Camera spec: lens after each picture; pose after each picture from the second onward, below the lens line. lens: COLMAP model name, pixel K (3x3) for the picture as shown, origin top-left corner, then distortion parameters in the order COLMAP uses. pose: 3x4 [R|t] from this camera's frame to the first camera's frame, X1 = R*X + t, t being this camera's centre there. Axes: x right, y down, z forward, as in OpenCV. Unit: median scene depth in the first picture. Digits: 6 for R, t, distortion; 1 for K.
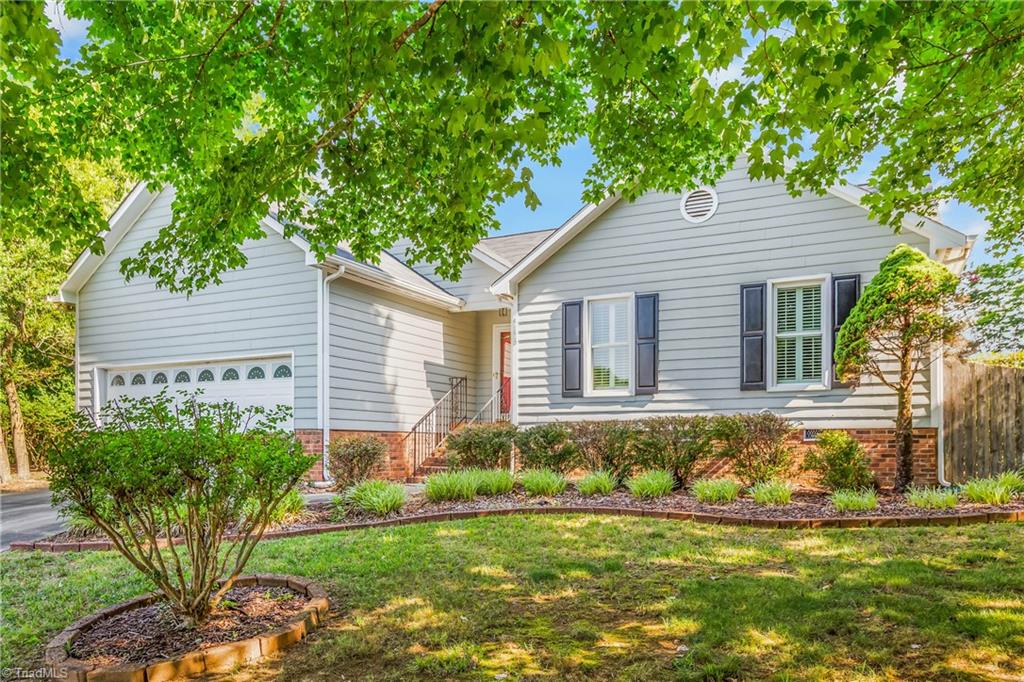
lens RADIAL K [[663.7, 0, 511.3], [0, 663.7, 335.0], [0, 0, 1]] dist [0.000503, -0.000135]
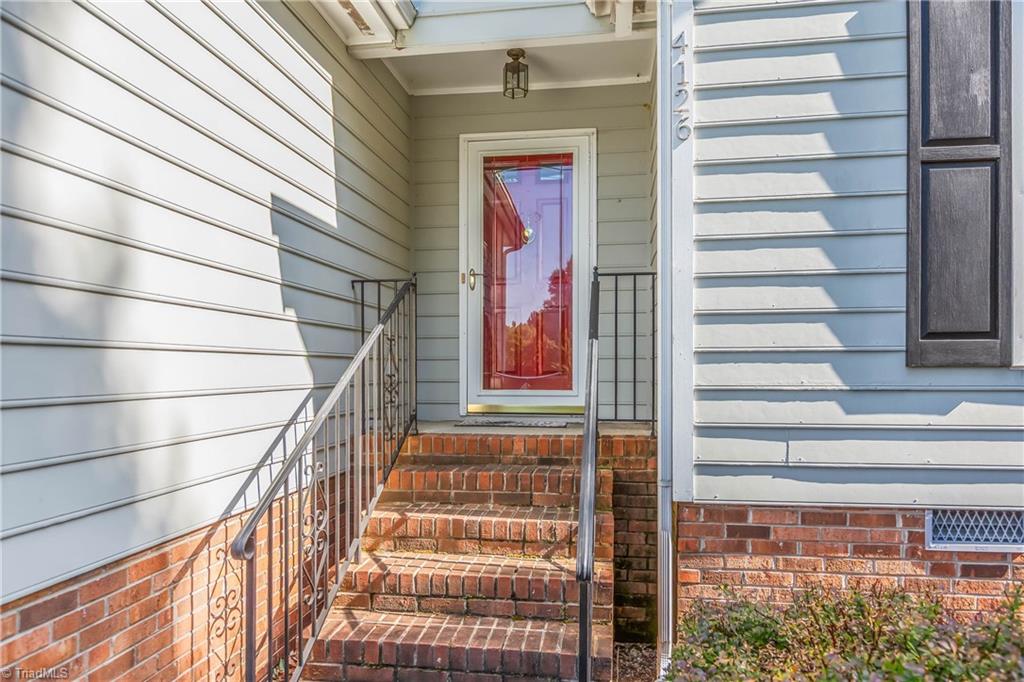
lens RADIAL K [[667.9, 0, 513.4], [0, 667.9, 337.8], [0, 0, 1]] dist [0.028887, 0.001809]
pose [[0.956809, 0.011973, 0.290470, -0.124668], [-0.045319, 0.993080, 0.108345, 0.062283], [-0.287163, -0.116829, 0.950731, 0.789353]]
